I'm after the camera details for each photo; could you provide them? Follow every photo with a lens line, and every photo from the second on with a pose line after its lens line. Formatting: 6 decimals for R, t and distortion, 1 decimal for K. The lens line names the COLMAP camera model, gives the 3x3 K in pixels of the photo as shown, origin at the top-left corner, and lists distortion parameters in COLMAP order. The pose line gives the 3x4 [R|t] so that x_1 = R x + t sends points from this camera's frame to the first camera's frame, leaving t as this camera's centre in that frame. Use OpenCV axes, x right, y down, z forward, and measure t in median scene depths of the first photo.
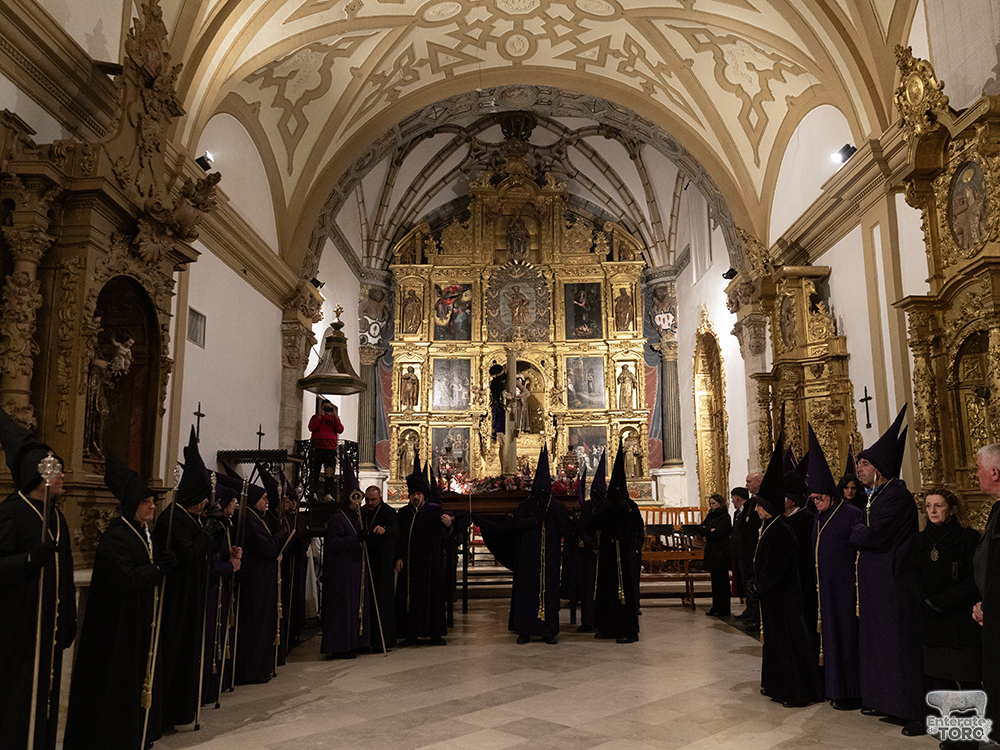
lens RADIAL K [[771.6, 0, 532.3], [0, 771.6, 372.4], [0, 0, 1]] dist [0.008408, -0.001471]
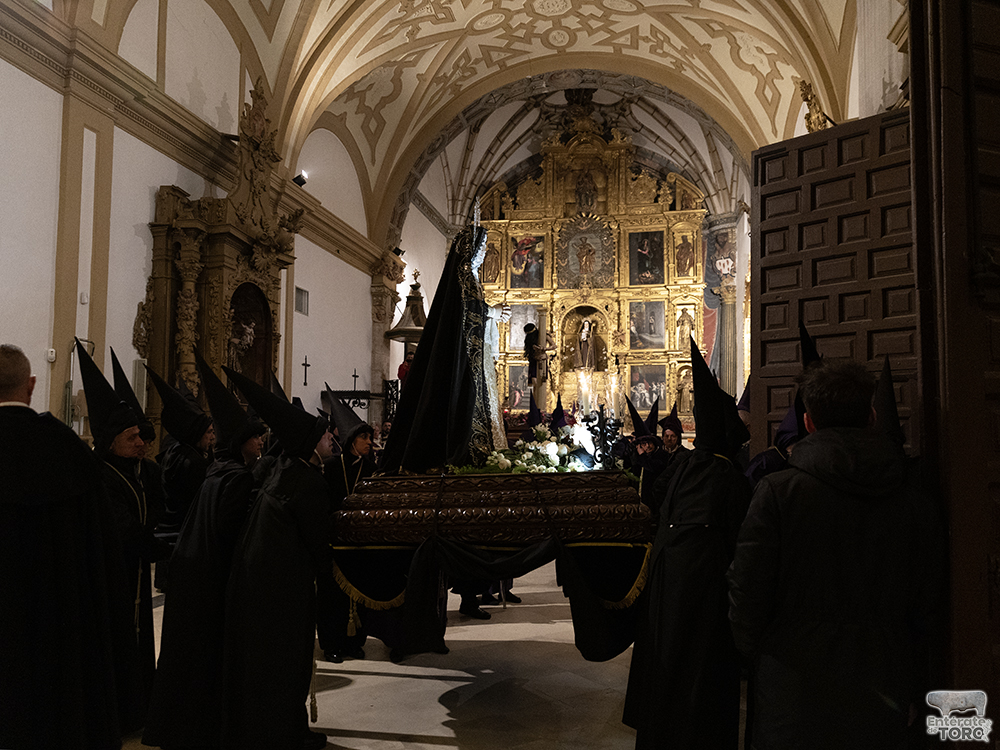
lens RADIAL K [[825.8, 0, 500.0], [0, 825.8, 375.0], [0, 0, 1]] dist [-0.000111, -0.002268]
pose [[0.976232, 0.007597, -0.216597, 0.155821], [0.015122, 0.994562, 0.103041, -0.052109], [0.216202, -0.103867, 0.970808, -0.243230]]
